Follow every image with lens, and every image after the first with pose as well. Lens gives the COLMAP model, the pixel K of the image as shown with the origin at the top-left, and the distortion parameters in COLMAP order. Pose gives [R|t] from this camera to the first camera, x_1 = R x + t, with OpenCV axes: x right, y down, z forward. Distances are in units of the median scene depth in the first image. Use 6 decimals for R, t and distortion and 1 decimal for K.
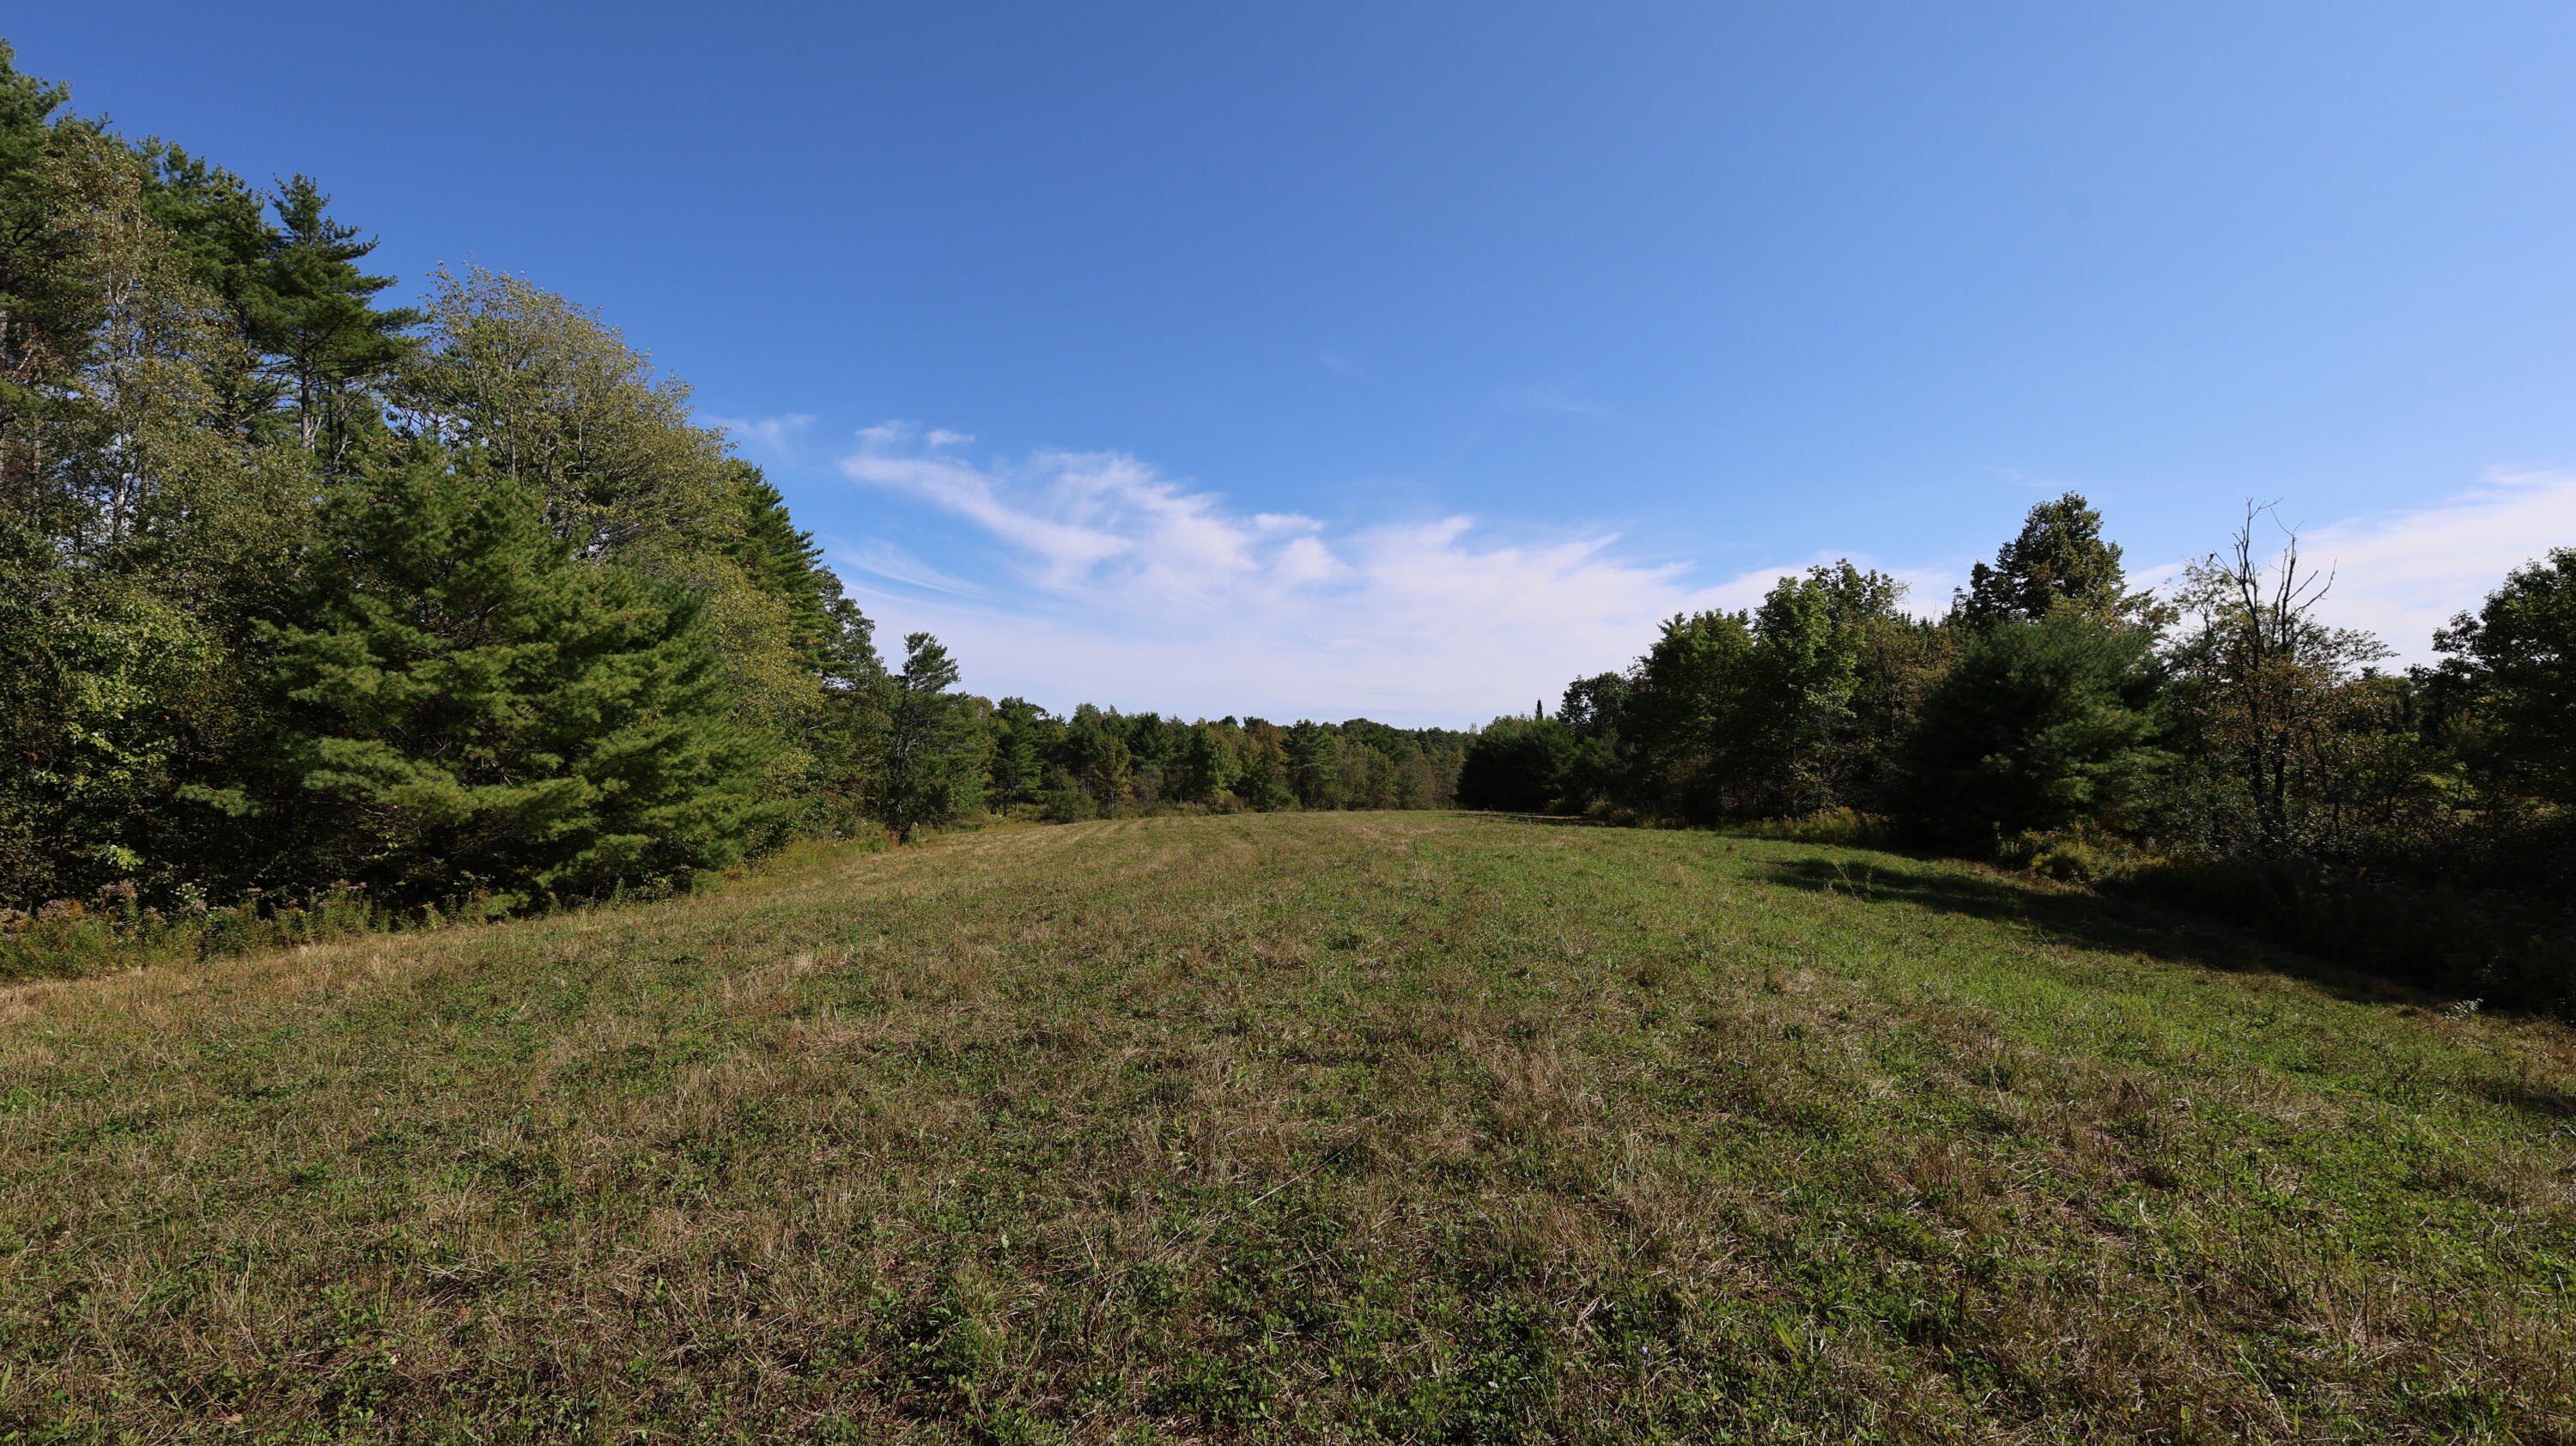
lens RADIAL K [[1101.4, 0, 1285.3], [0, 1101.4, 719.1], [0, 0, 1]] dist [0.001113, -0.000063]
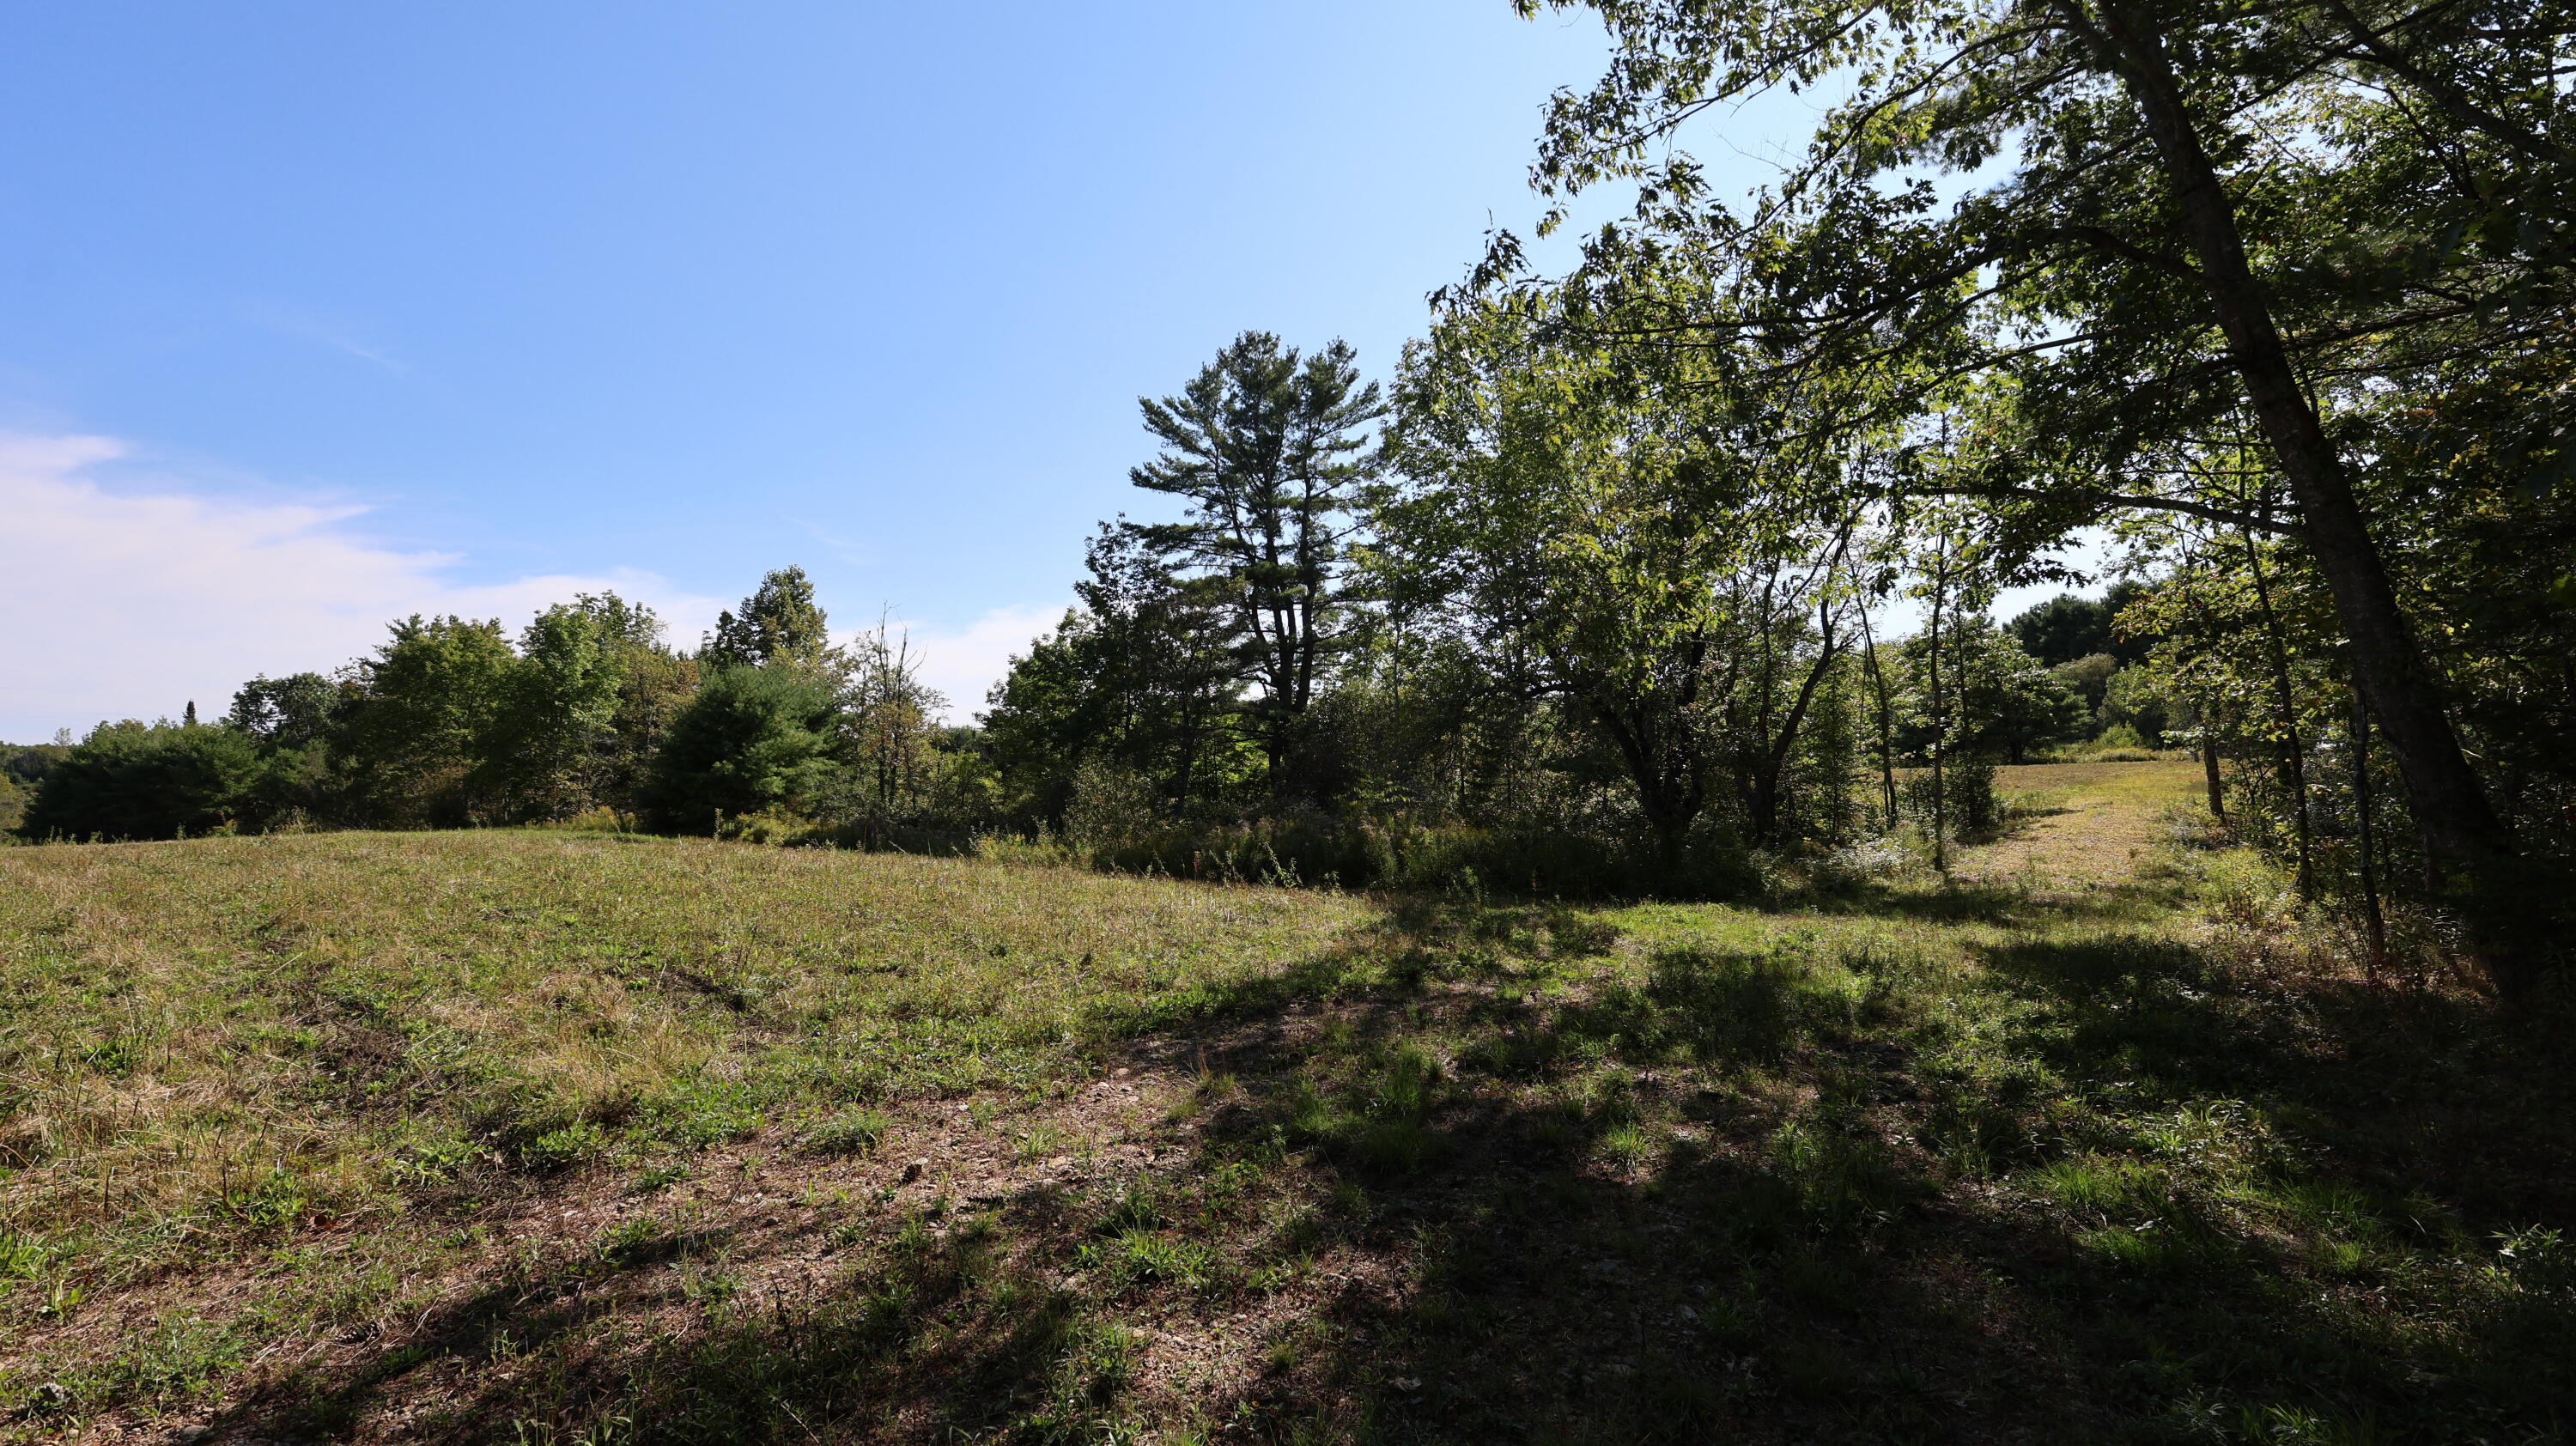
lens RADIAL K [[1098.8, 0, 1287.3], [0, 1098.8, 715.3], [0, 0, 1]] dist [-0.006127, 0.000966]
pose [[0.512474, 0.044995, 0.857523, -0.134488], [-0.025754, 0.998982, -0.037026, 0.005006], [-0.858317, -0.003110, 0.513111, -0.239758]]
